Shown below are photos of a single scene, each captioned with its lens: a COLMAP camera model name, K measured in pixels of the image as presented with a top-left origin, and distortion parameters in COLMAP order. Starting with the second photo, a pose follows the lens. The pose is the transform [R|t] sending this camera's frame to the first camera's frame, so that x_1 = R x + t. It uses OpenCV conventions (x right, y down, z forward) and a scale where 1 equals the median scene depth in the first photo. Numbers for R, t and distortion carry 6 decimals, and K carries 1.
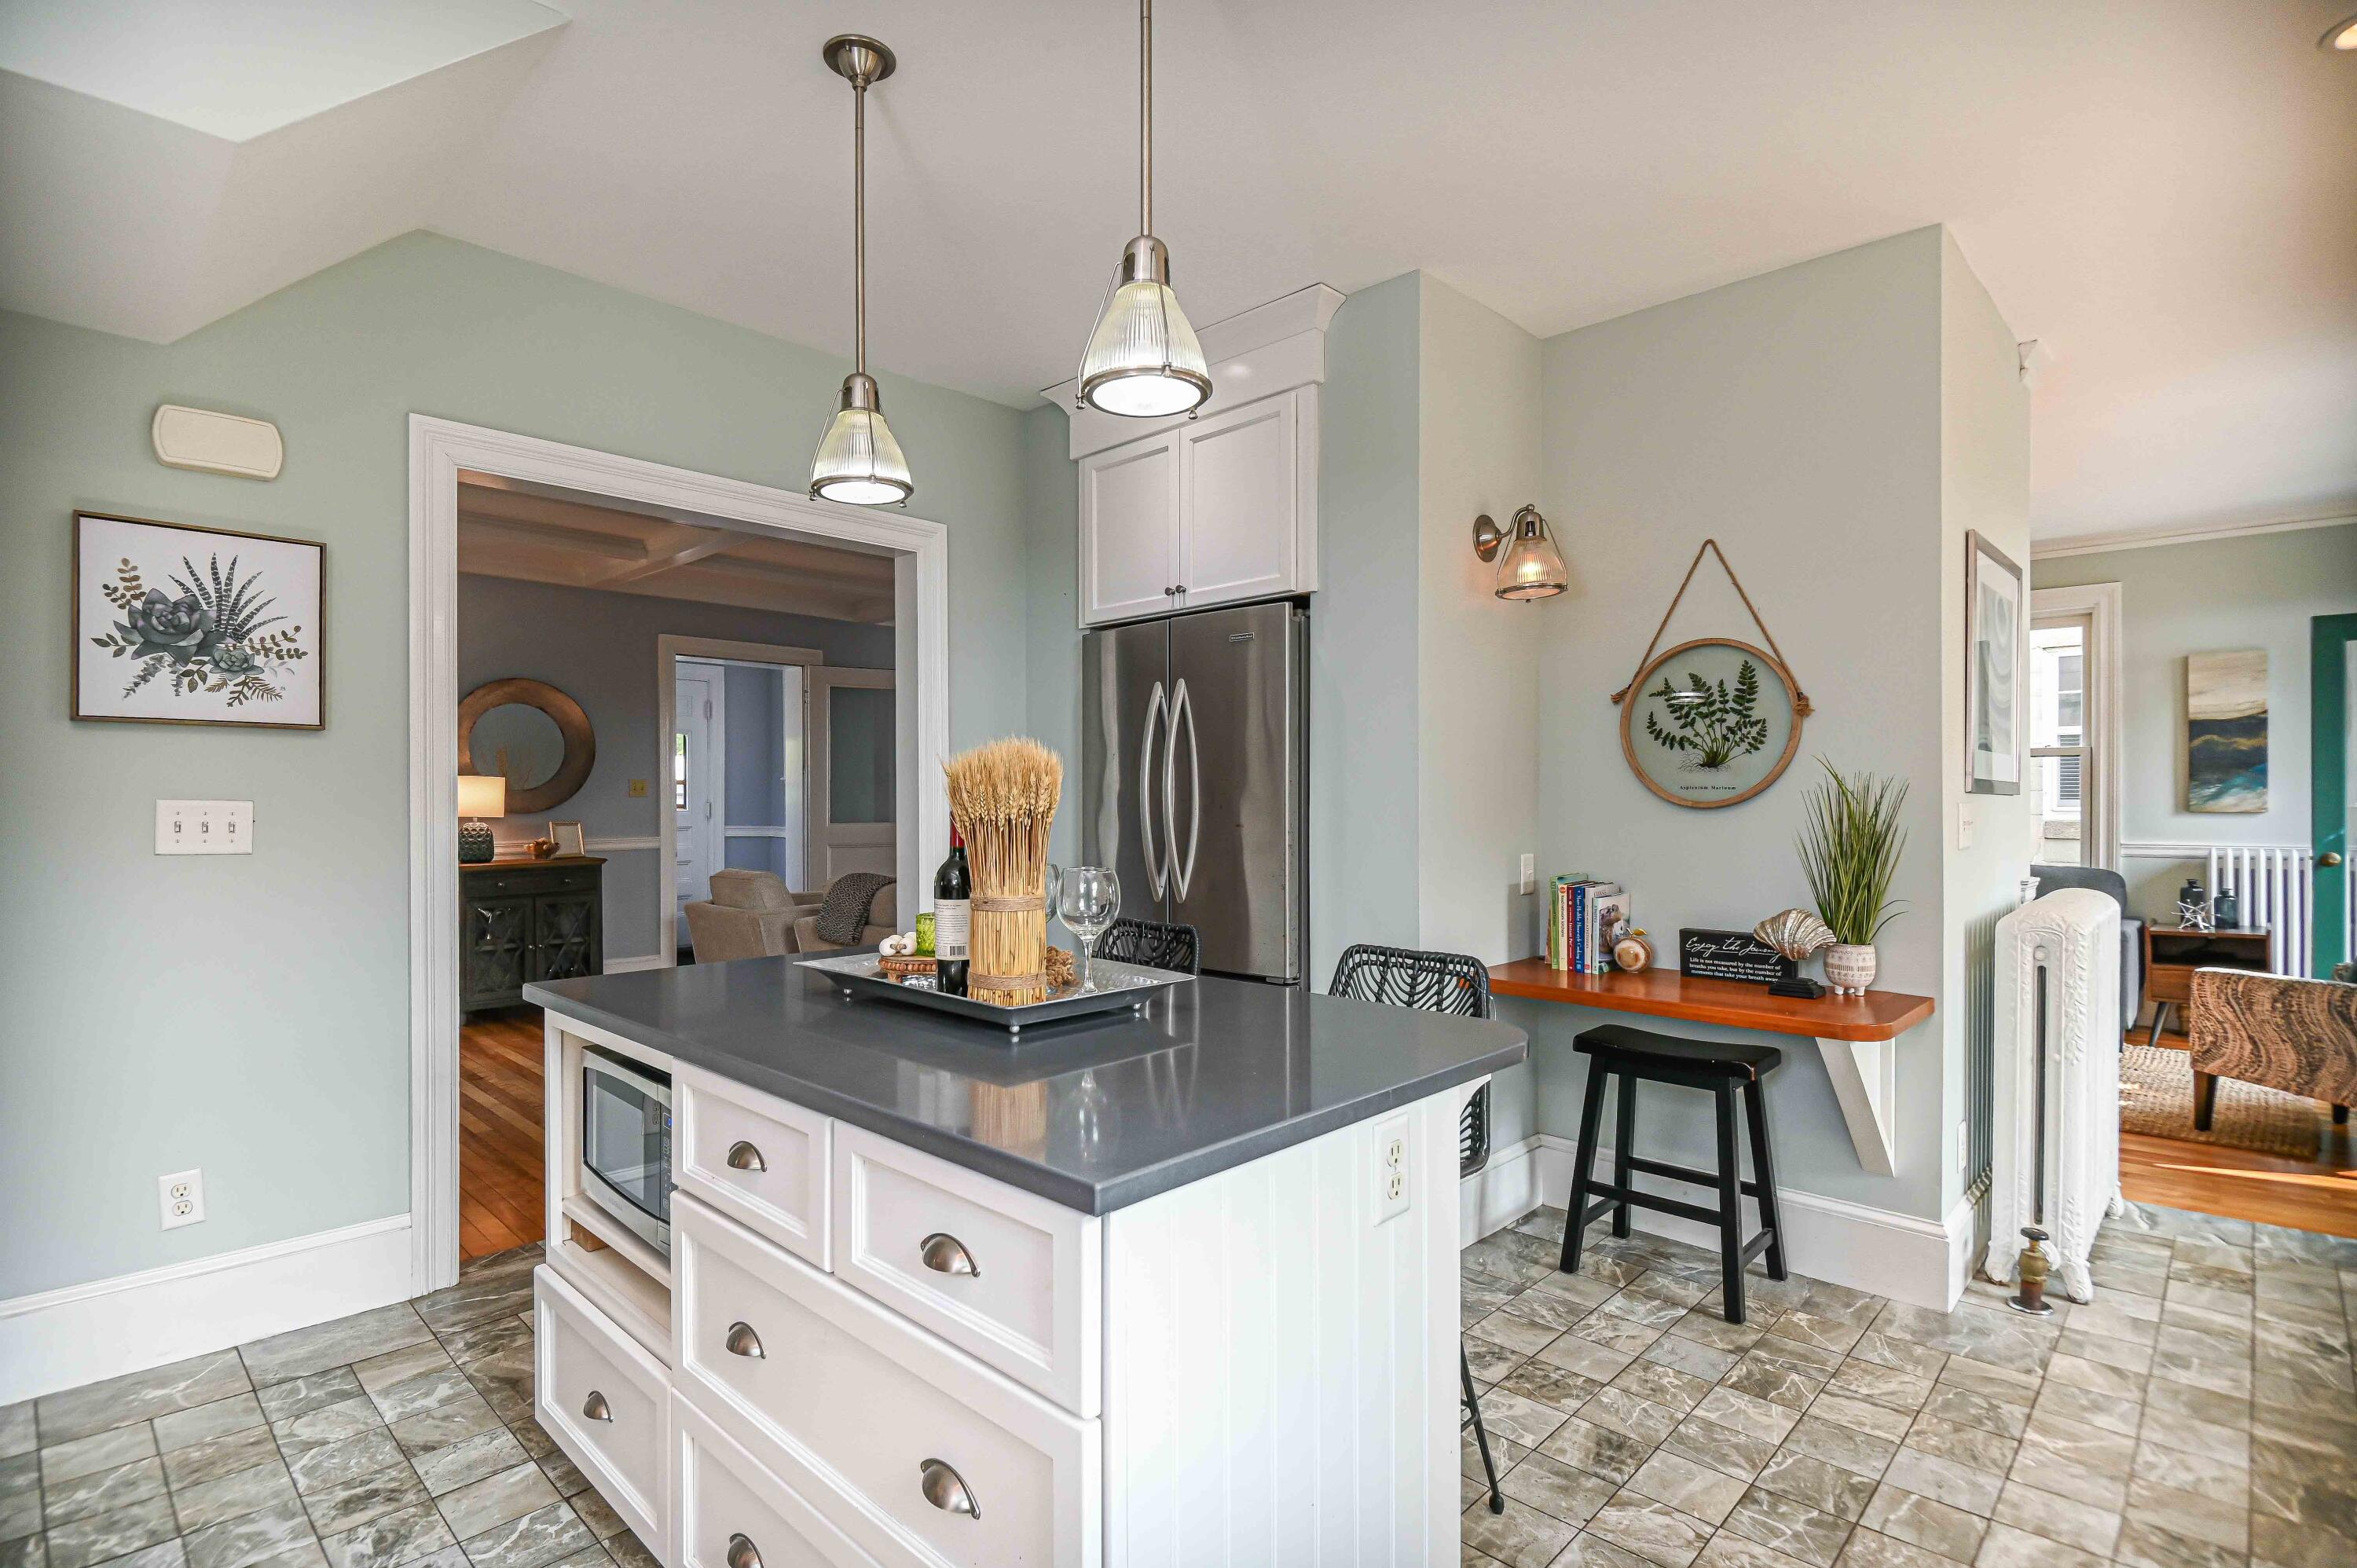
lens RADIAL K [[1173.6, 0, 1162.5], [0, 1173.6, 804.2], [0, 0, 1]] dist [0.001036, -0.018657]
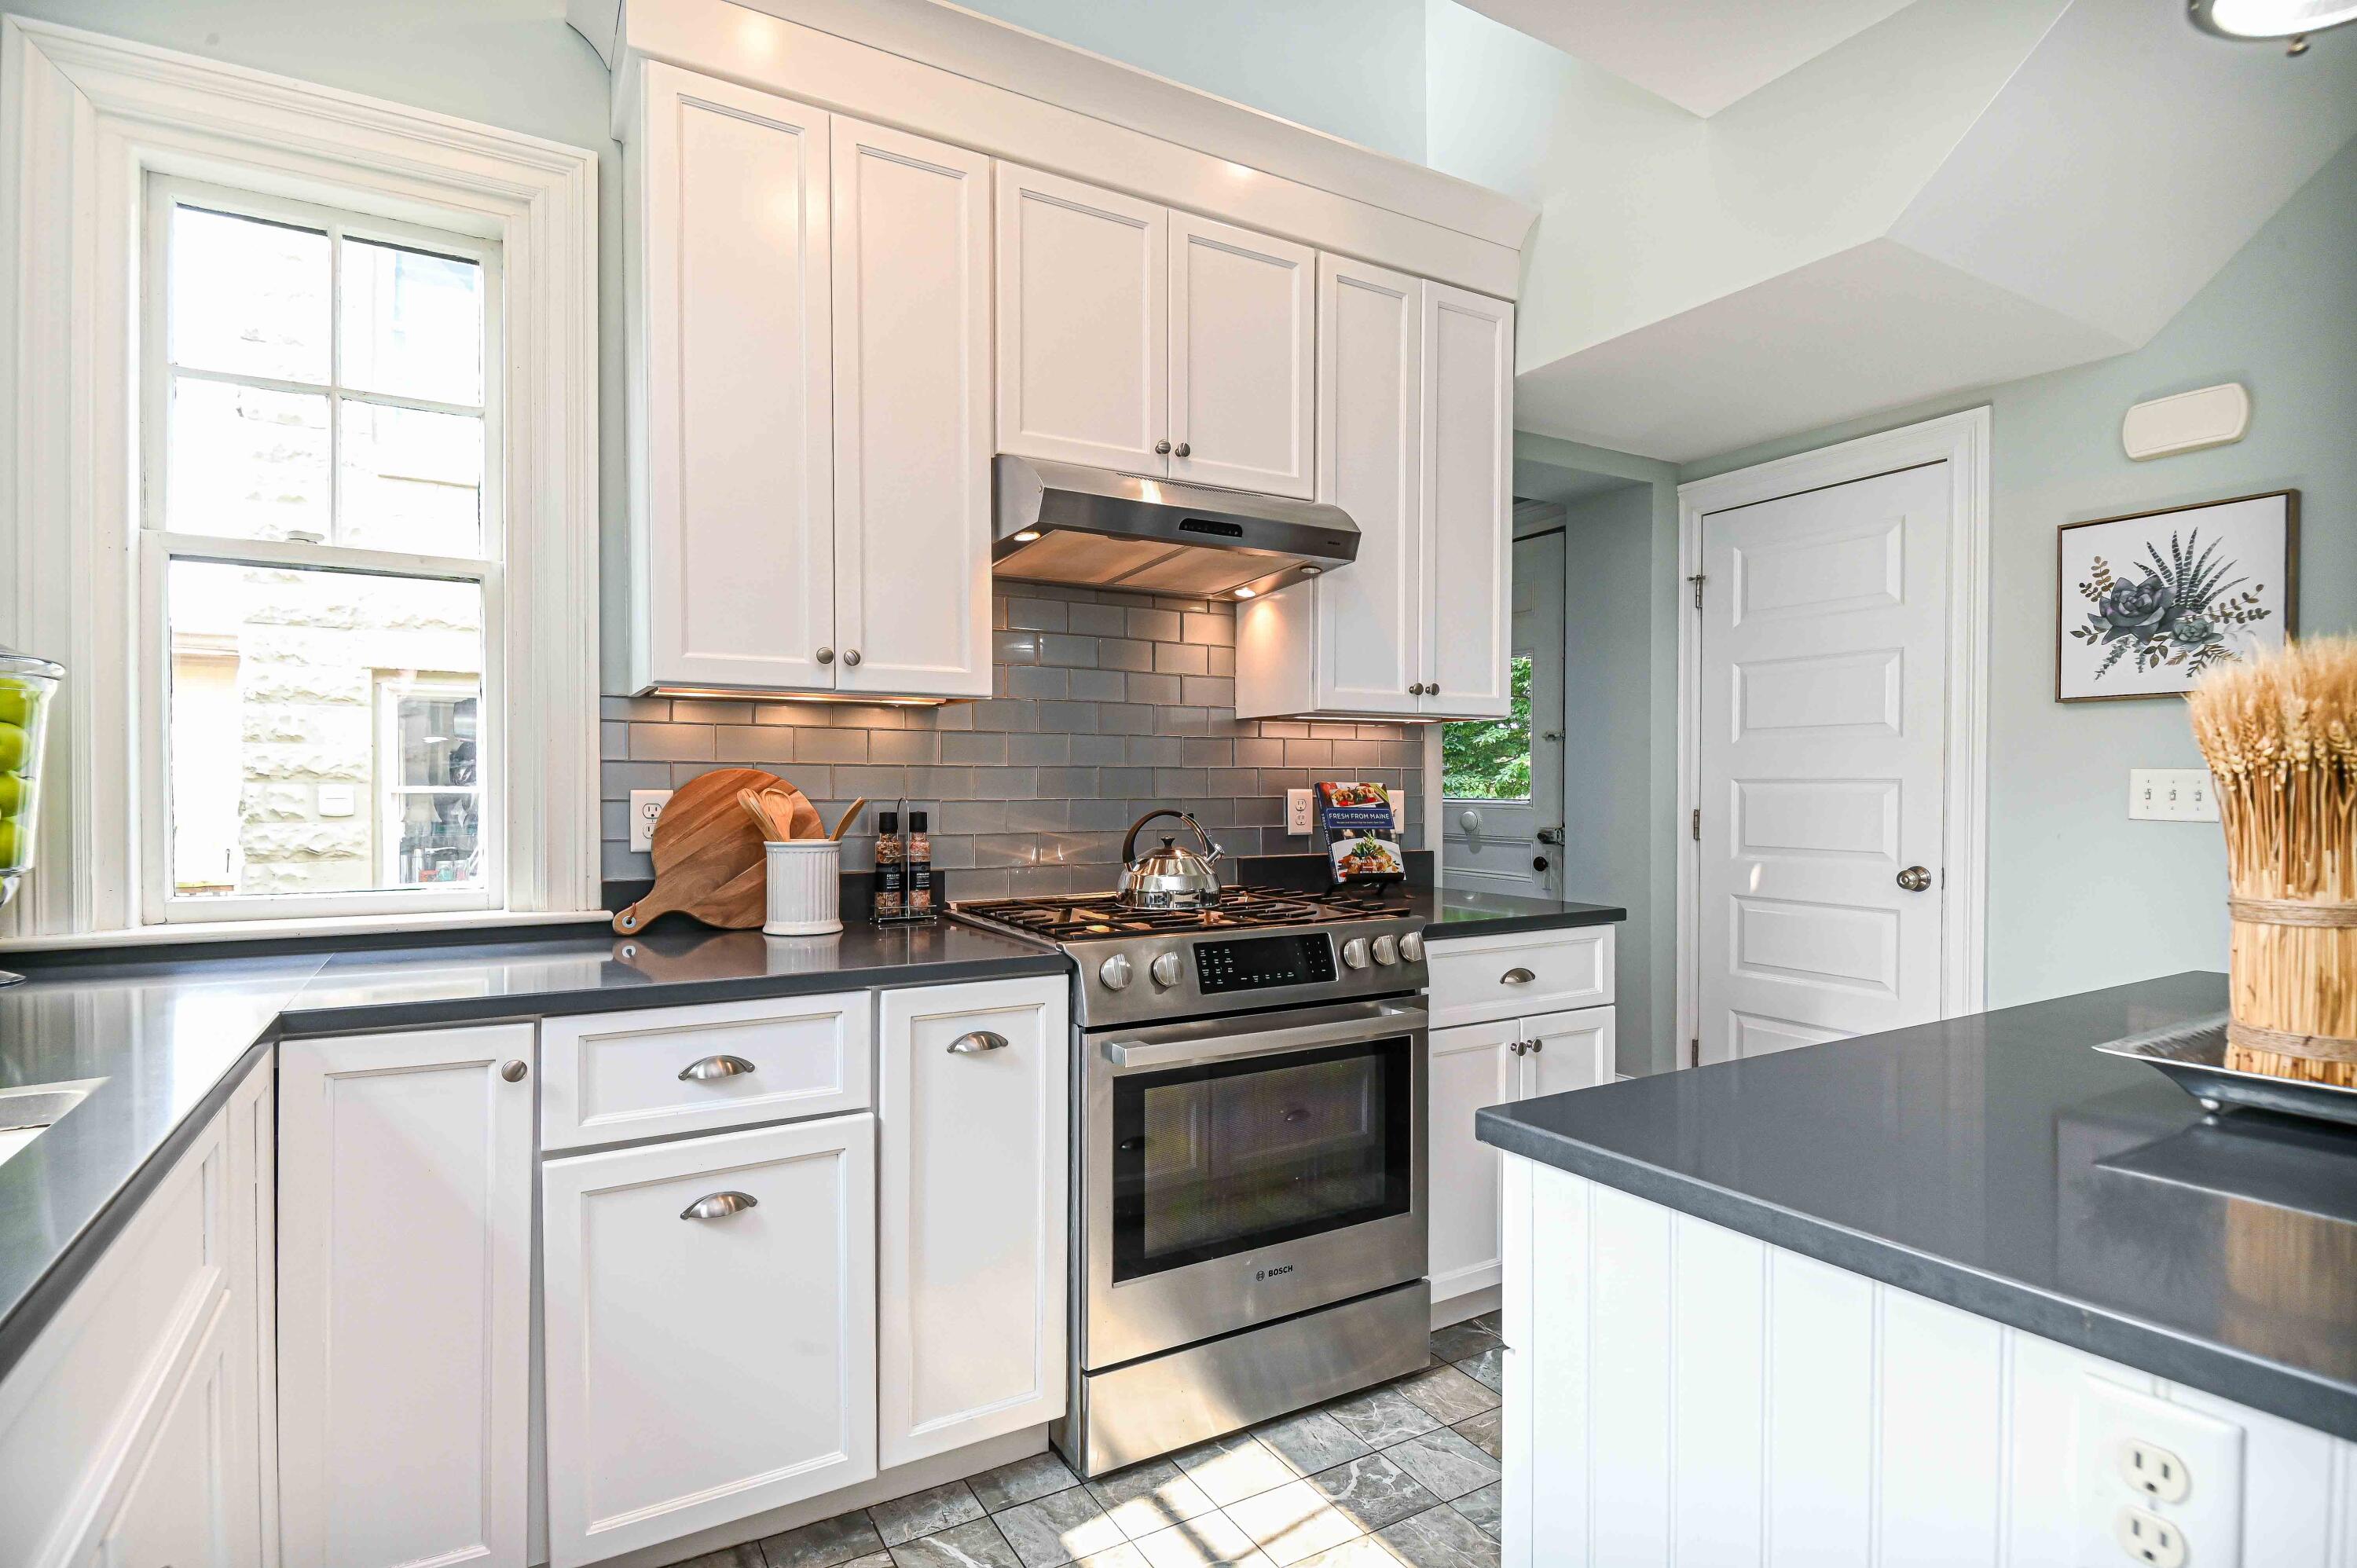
lens RADIAL K [[1173.6, 0, 1179.6], [0, 1173.6, 792.4], [0, 0, 1]] dist [0.001036, -0.018657]
pose [[-0.274006, 0.003429, -0.961722, 0.430236], [0.000271, 0.999994, 0.003488, 0.013907], [0.961728, 0.000695, -0.274005, 0.433085]]
